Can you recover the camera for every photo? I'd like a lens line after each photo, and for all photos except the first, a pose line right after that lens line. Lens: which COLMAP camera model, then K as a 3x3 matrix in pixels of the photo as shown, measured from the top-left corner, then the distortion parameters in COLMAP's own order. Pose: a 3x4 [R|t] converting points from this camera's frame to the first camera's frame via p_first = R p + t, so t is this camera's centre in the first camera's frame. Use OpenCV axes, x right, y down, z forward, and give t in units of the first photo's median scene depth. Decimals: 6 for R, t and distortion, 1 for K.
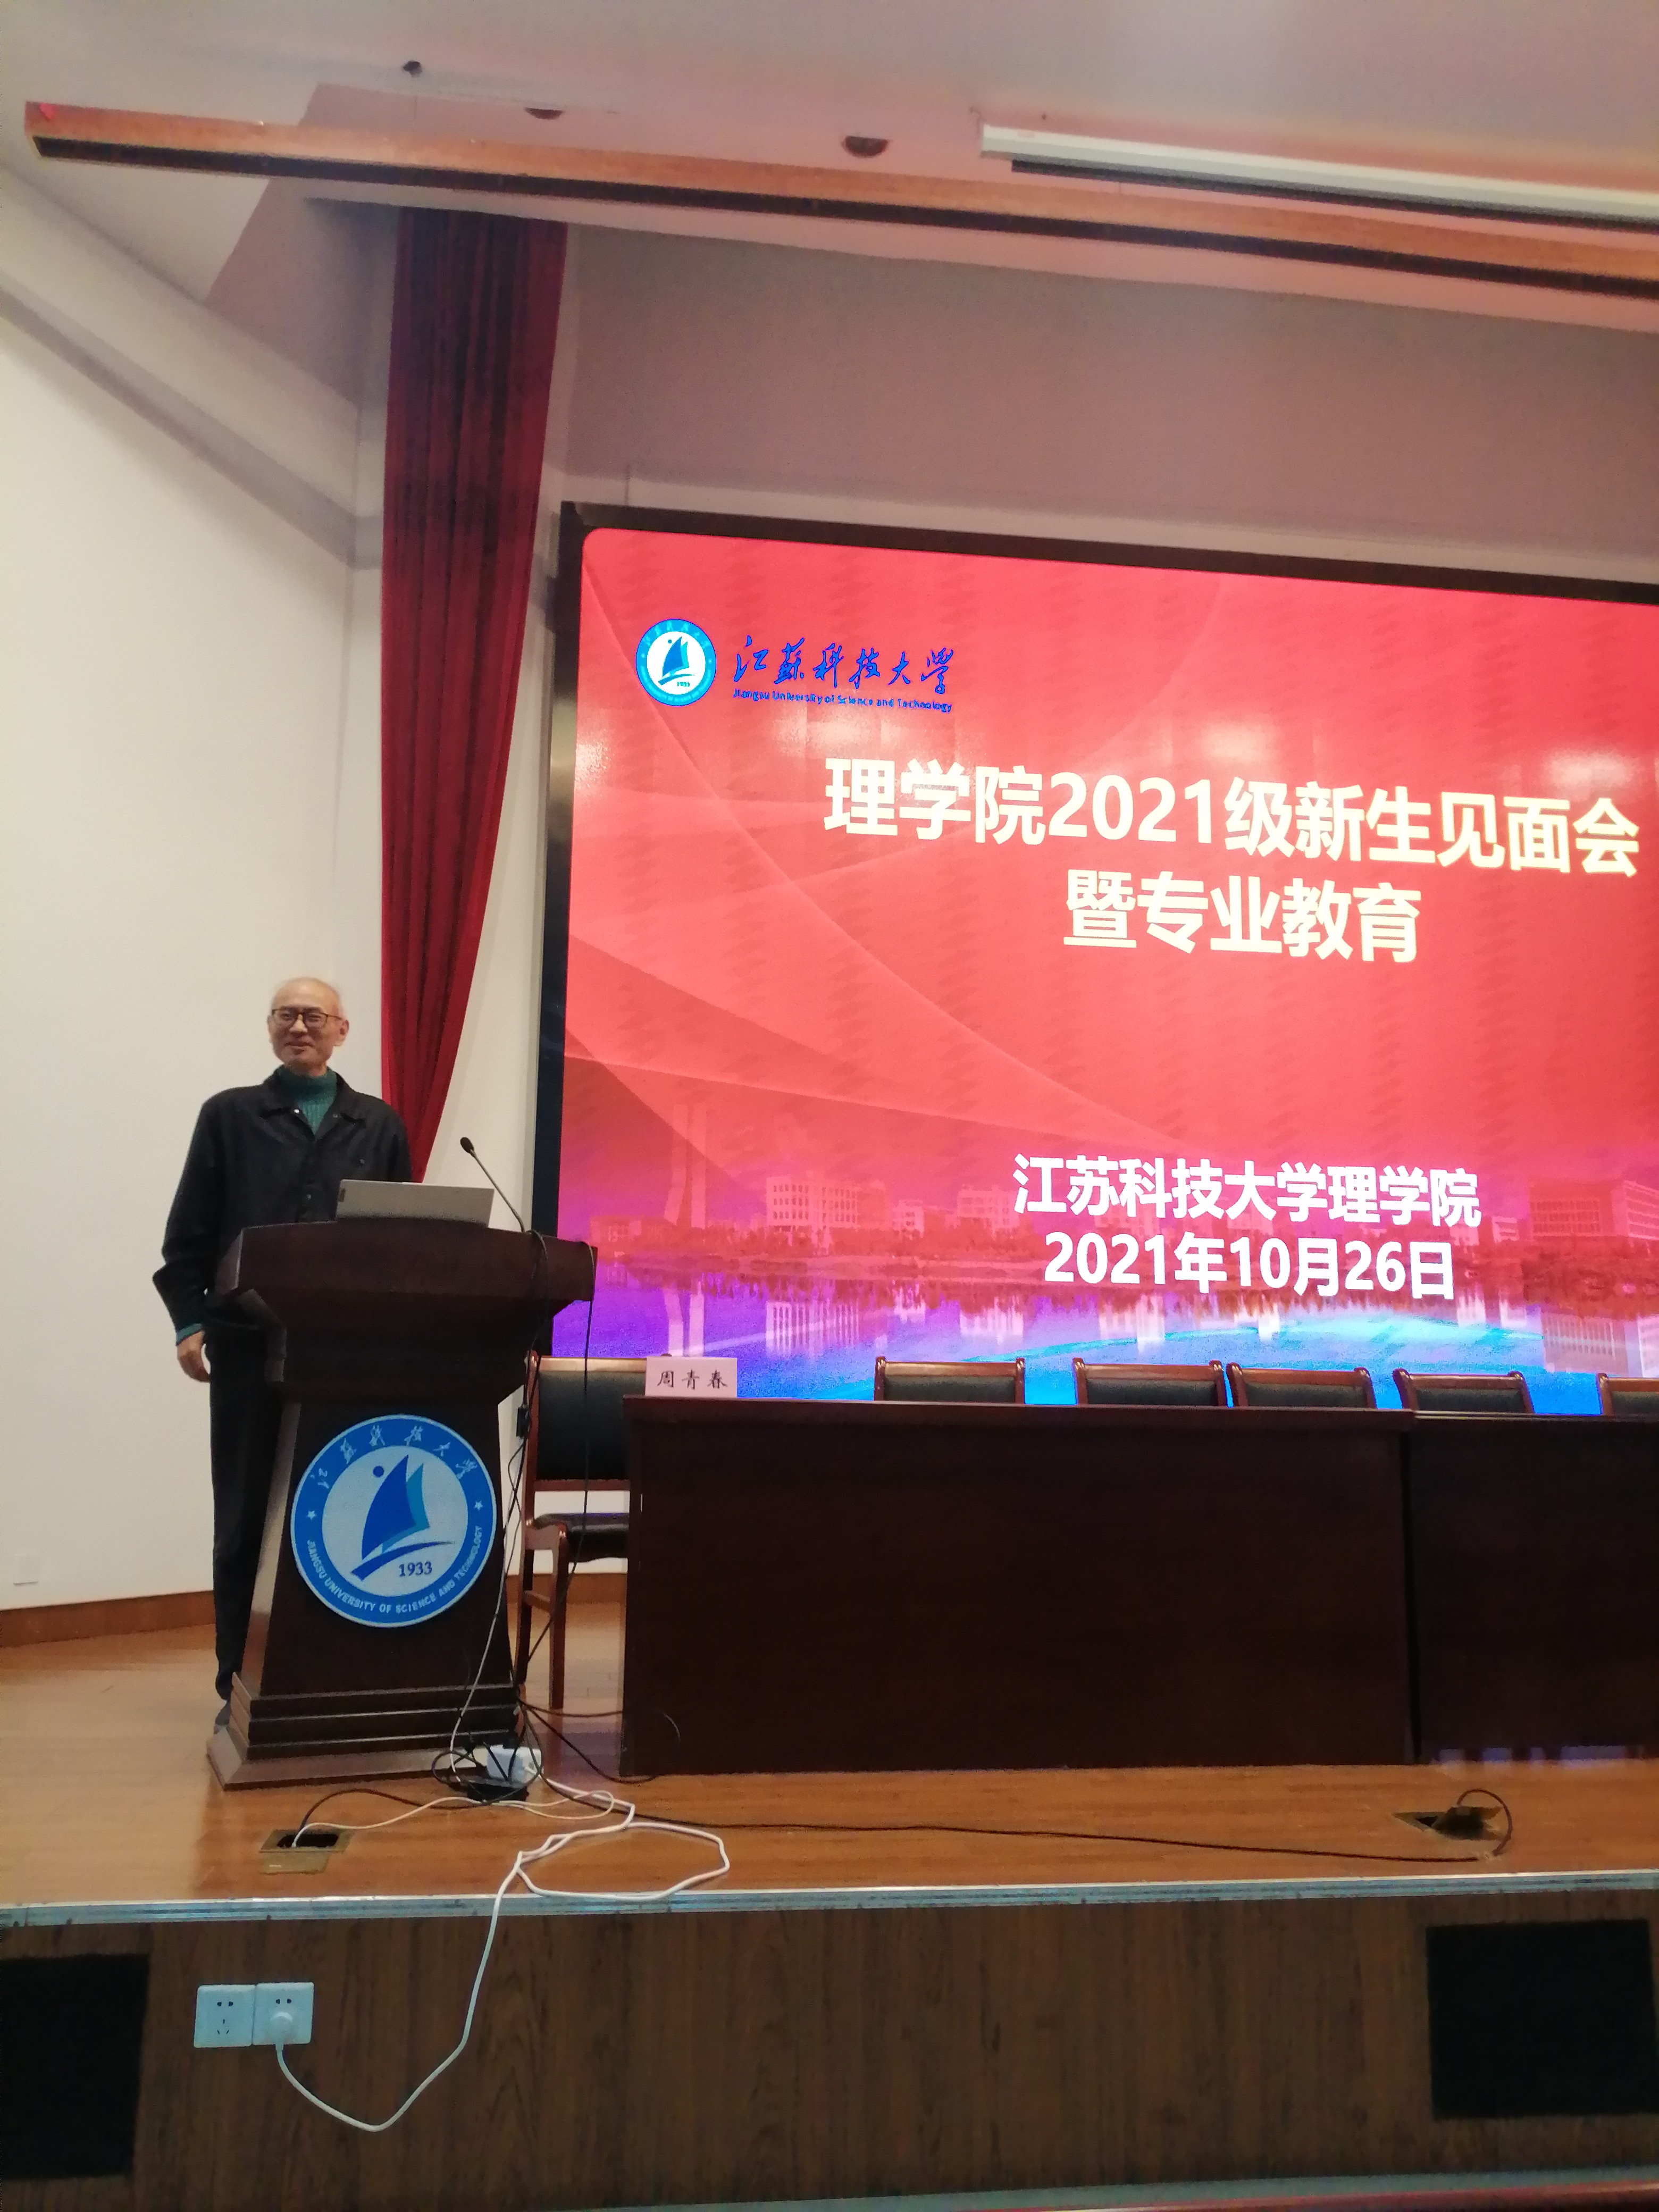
lens RADIAL K [[1824.8, 0, 839.6], [0, 1824.8, 1098.0], [0, 0, 1]] dist [0.001838, -0.041667]
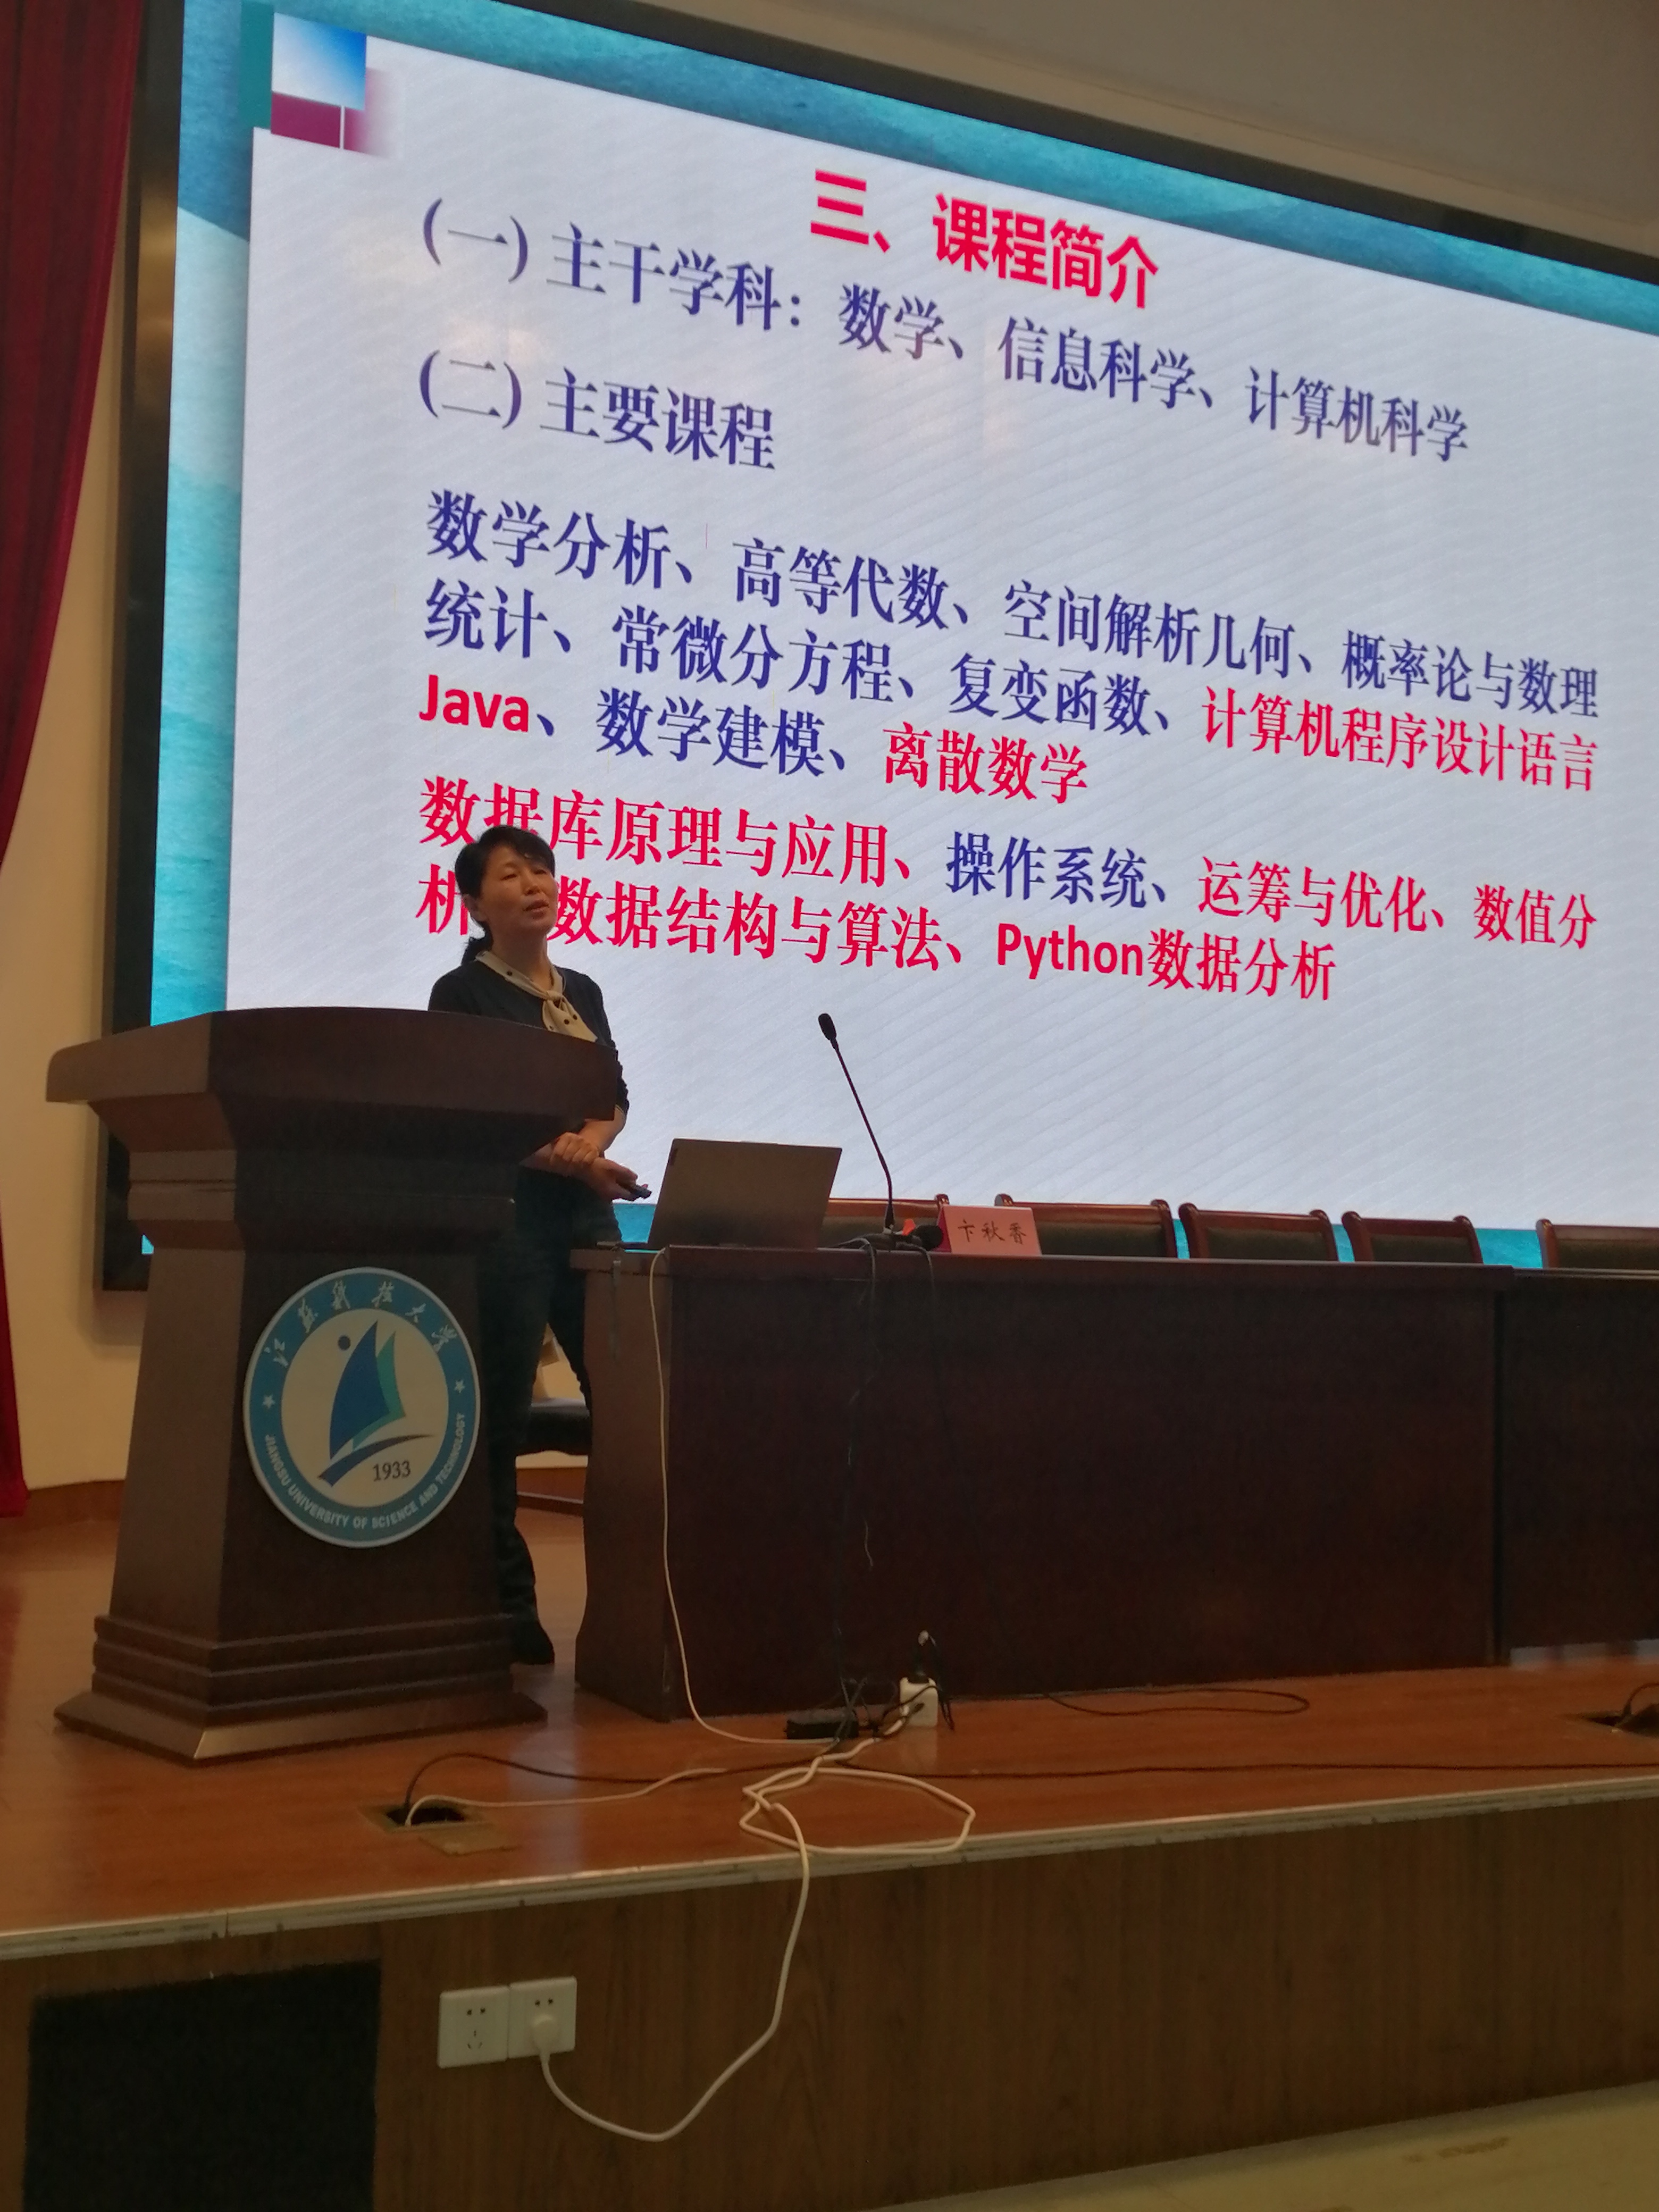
lens RADIAL K [[2625.6, 0, 826.5], [0, 2625.6, 1107.0], [0, 0, 1]] dist [0.001375, 0.000000]
pose [[0.946496, 0.023339, 0.321870, -0.405061], [-0.060808, 0.992414, 0.106853, -0.015886], [-0.316934, -0.120708, 0.940735, -0.052508]]
